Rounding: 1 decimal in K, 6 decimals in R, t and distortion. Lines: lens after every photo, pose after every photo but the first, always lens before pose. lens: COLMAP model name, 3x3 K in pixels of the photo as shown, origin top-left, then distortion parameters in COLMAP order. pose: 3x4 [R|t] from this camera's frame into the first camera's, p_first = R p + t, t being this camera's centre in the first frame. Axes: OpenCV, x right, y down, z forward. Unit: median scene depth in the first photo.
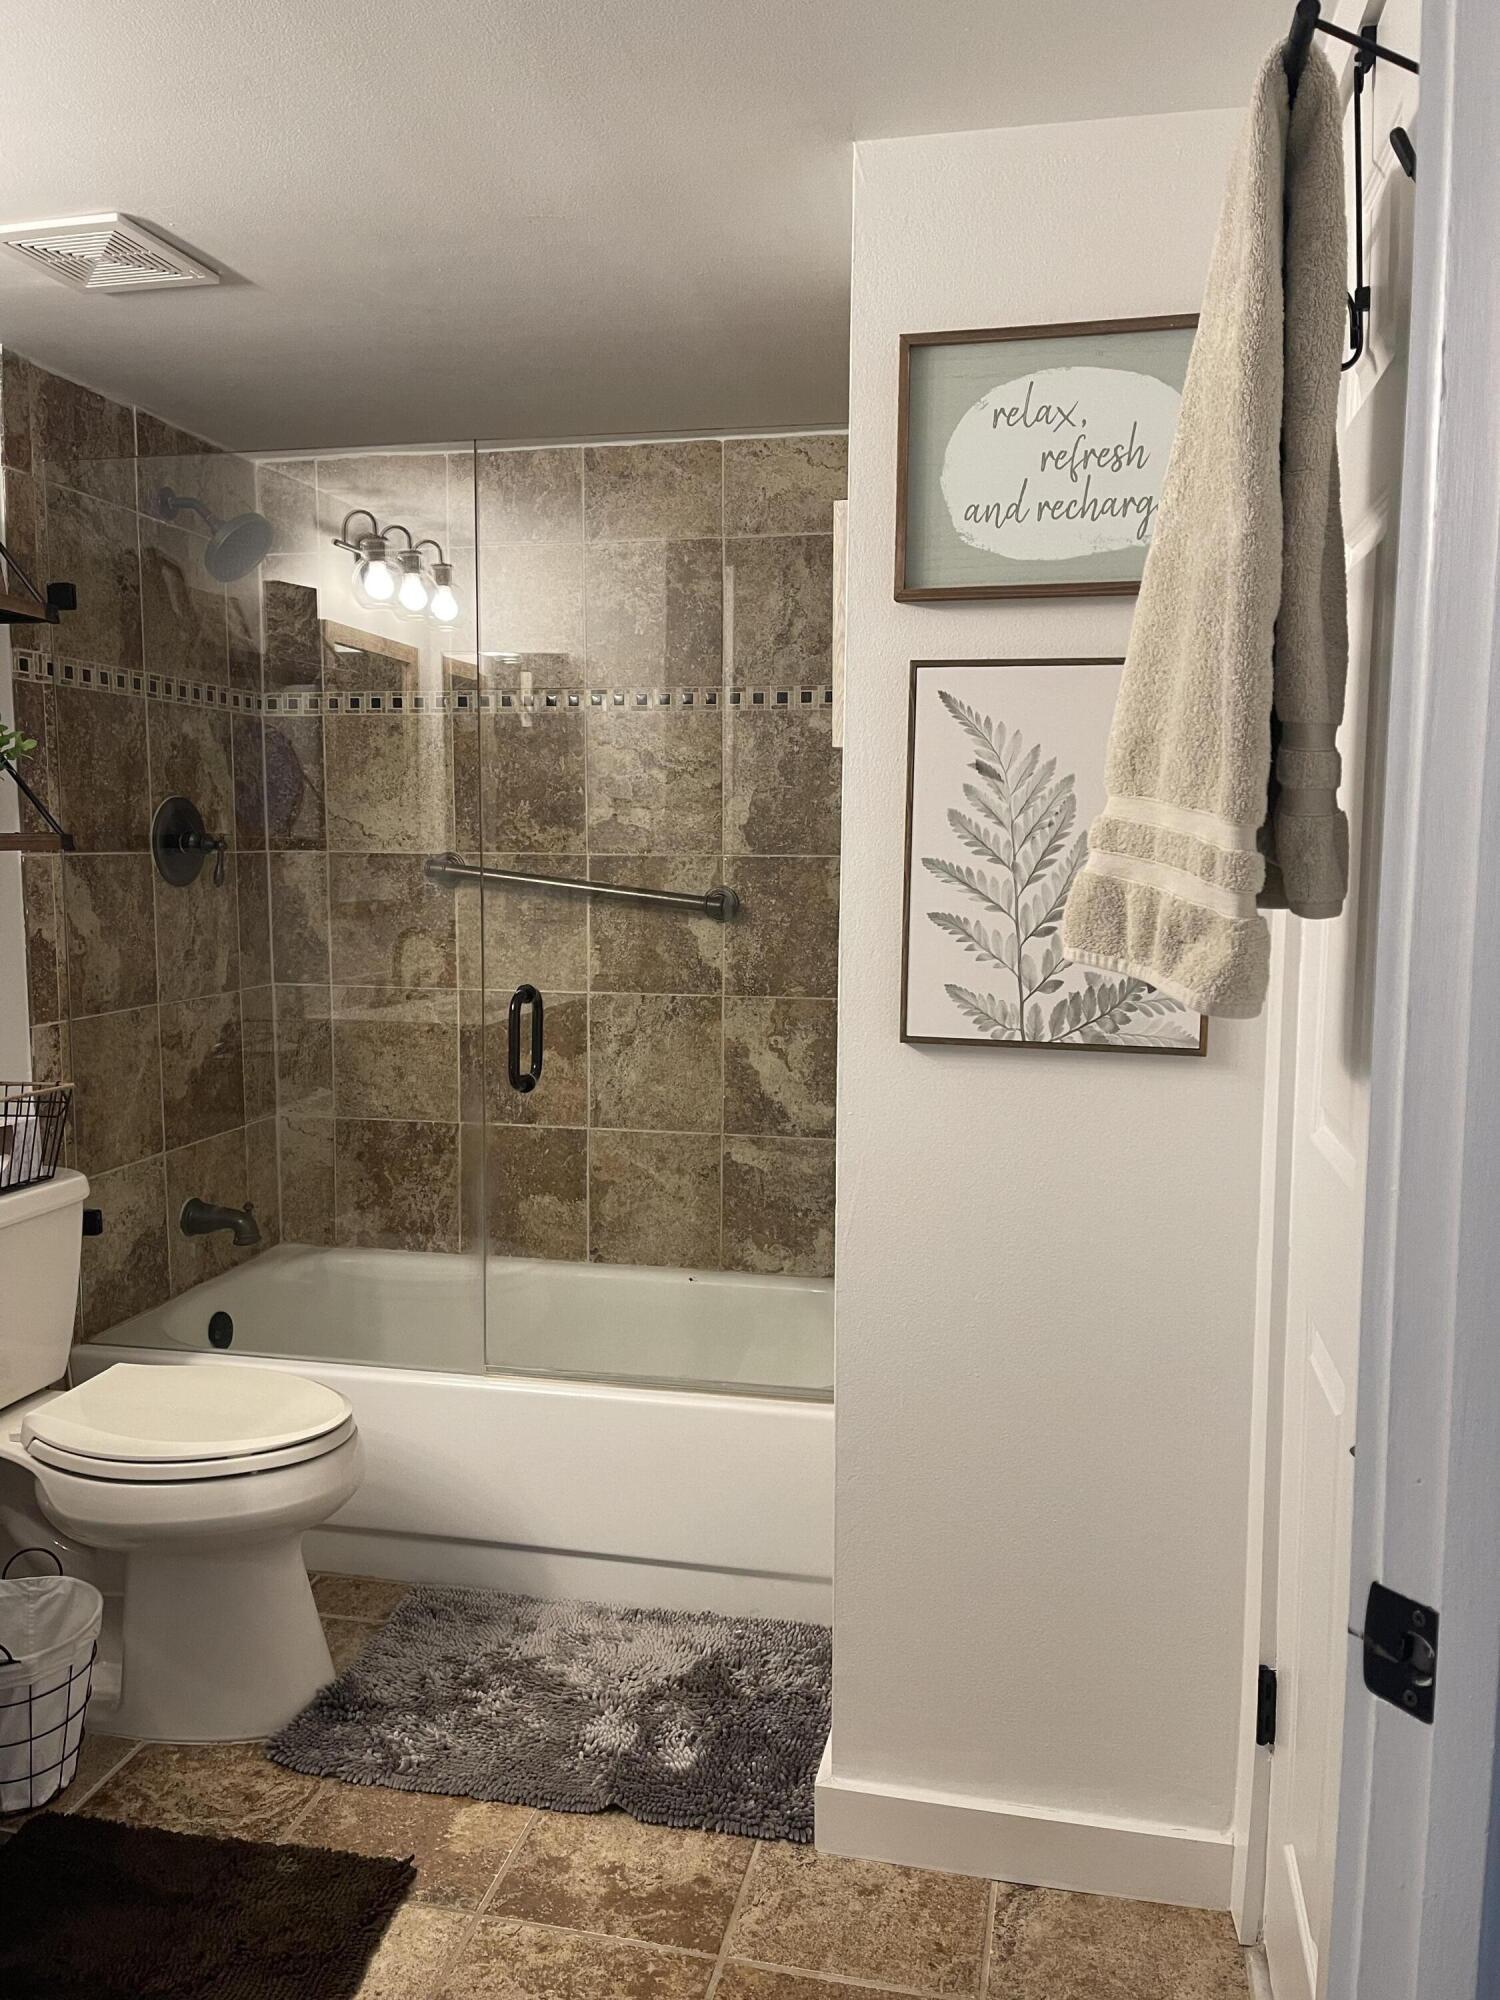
lens RADIAL K [[1511.8, 0, 742.0], [0, 1511.8, 993.1], [0, 0, 1]] dist [0.068545, -0.089342]
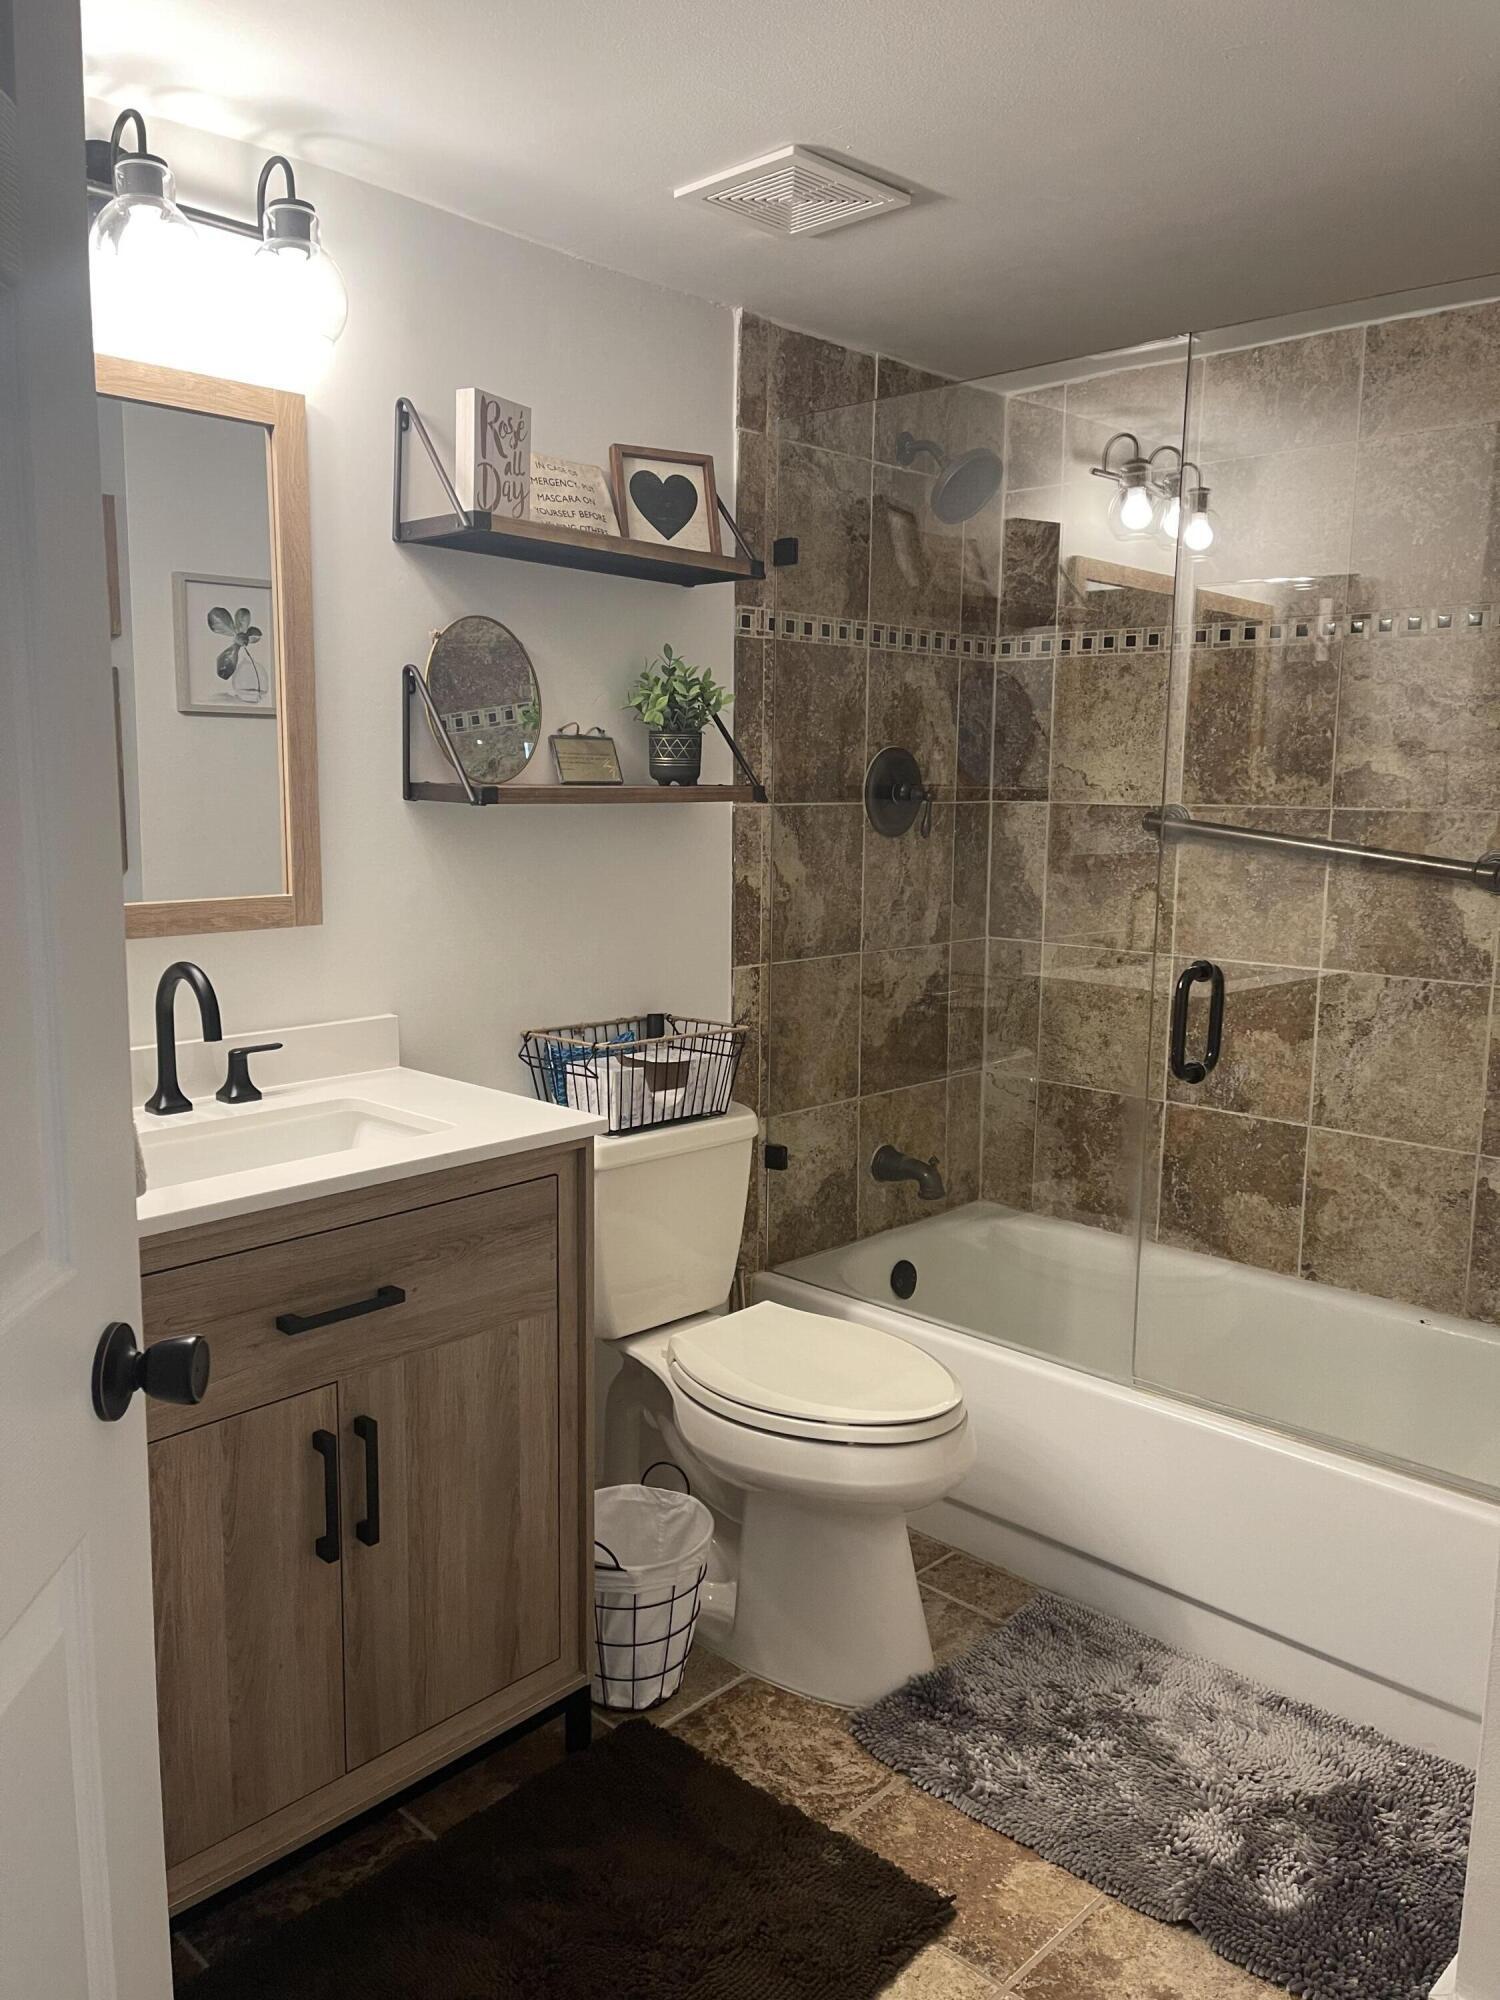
lens RADIAL K [[1511.8, 0, 748.4], [0, 1511.8, 988.3], [0, 0, 1]] dist [0.068545, -0.089342]
pose [[0.853535, 0.078437, -0.515098, 0.076320], [-0.060451, 0.996835, 0.051626, -0.016686], [0.517517, -0.012927, 0.855575, 0.099807]]
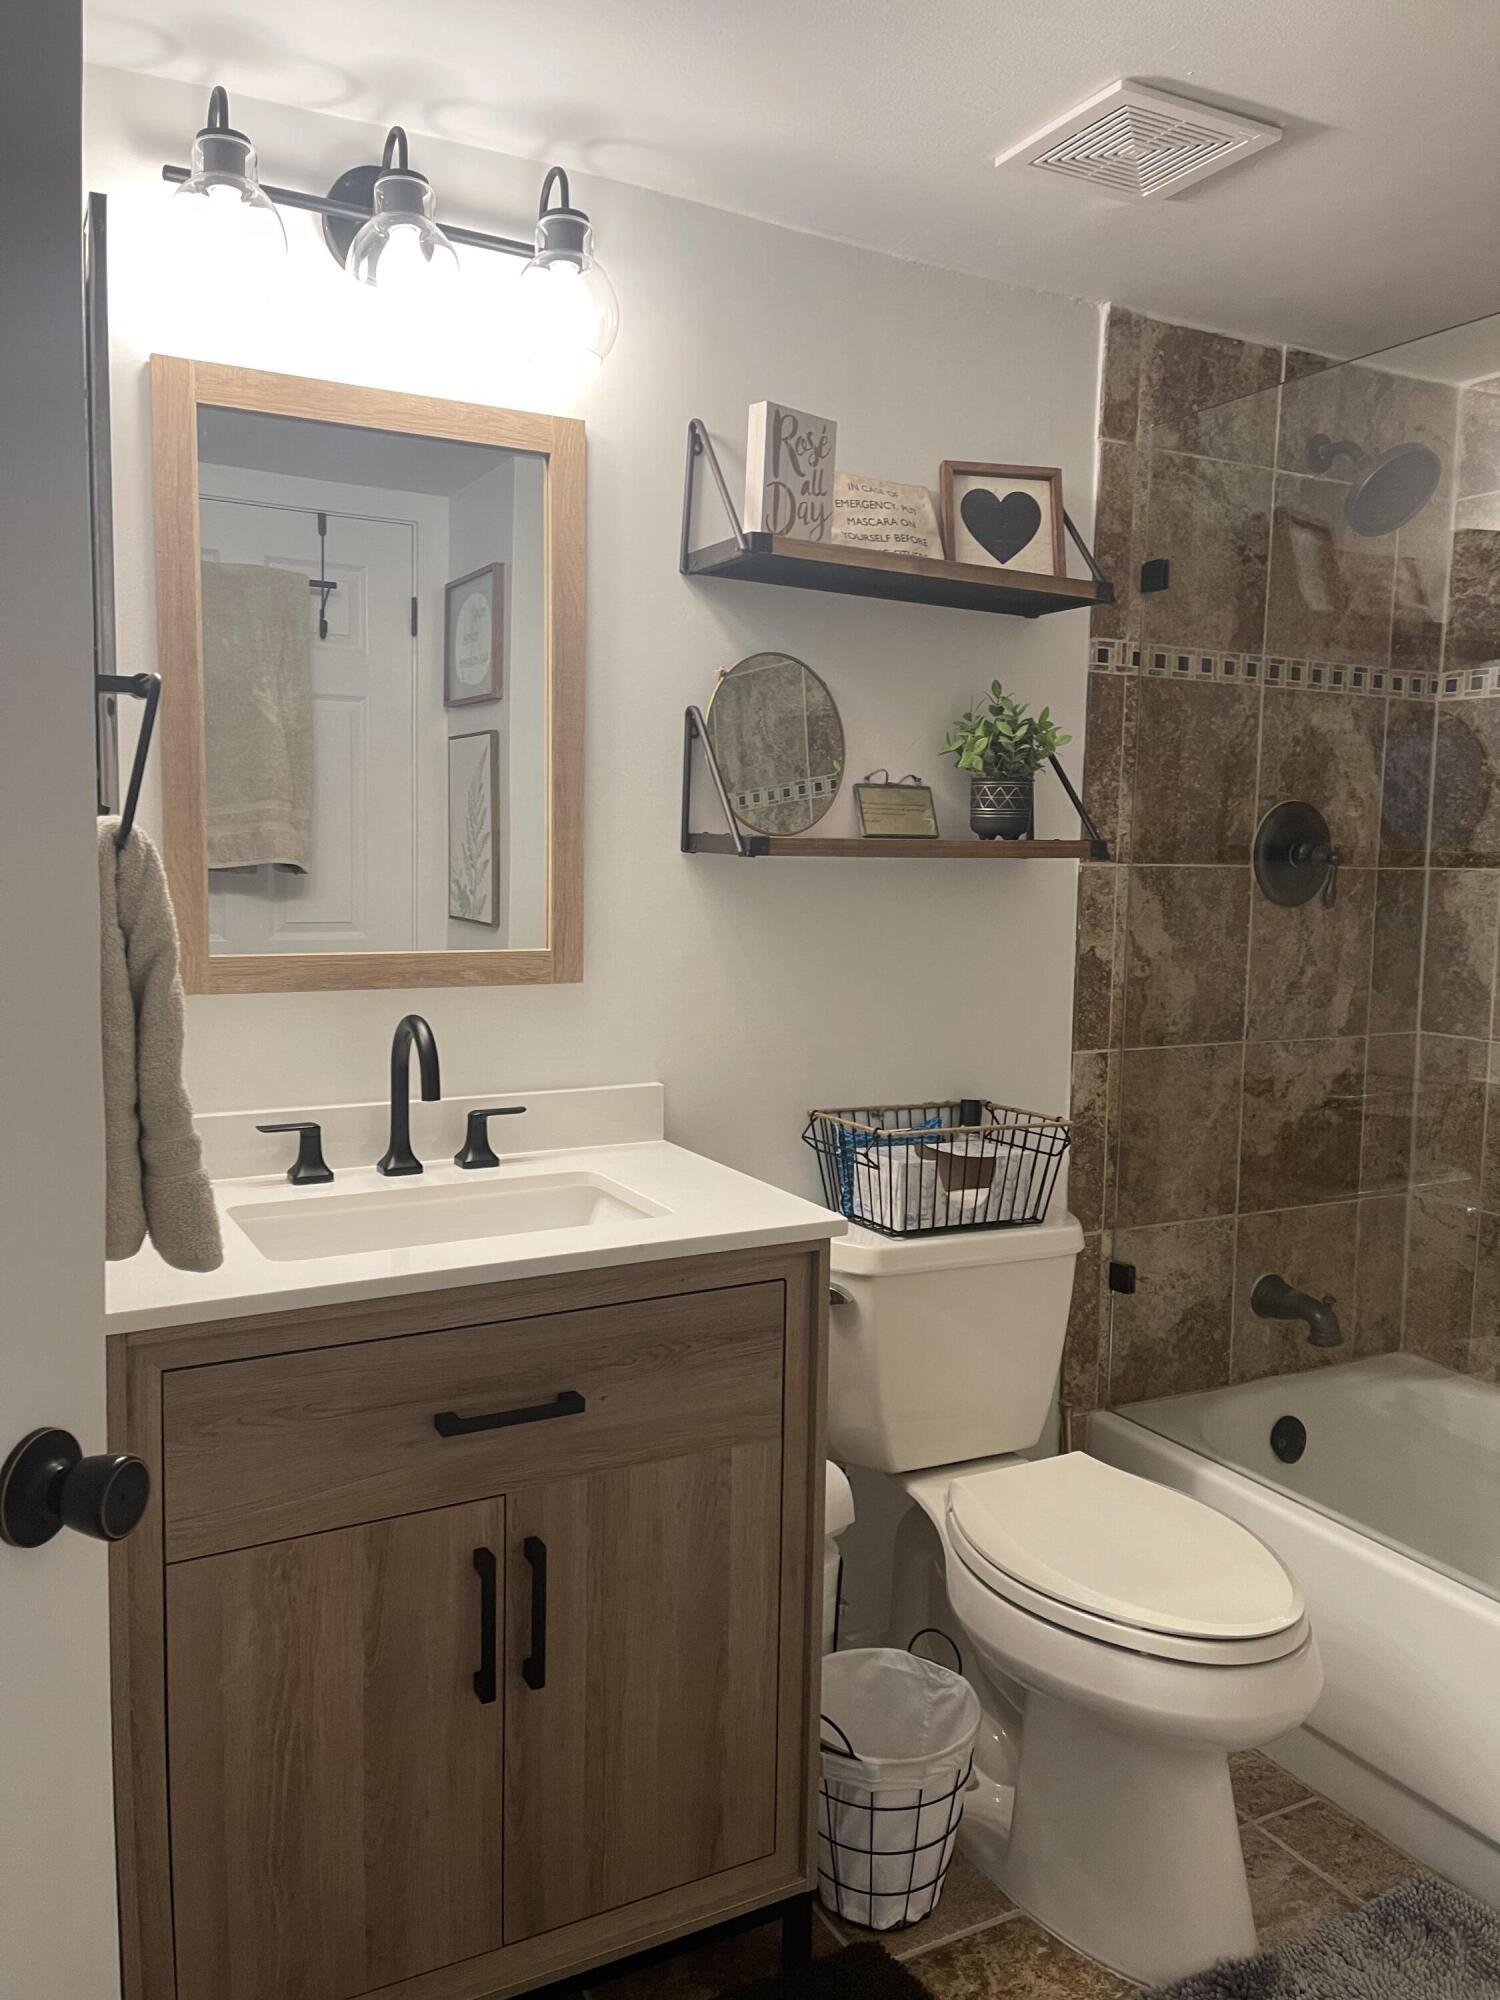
lens RADIAL K [[1511.8, 0, 754.8], [0, 1511.8, 989.5], [0, 0, 1]] dist [0.068545, -0.089342]
pose [[0.651675, 0.079375, -0.754334, 0.084048], [-0.093372, 0.995340, 0.024070, -0.017568], [0.752730, 0.054748, 0.656049, 0.234313]]
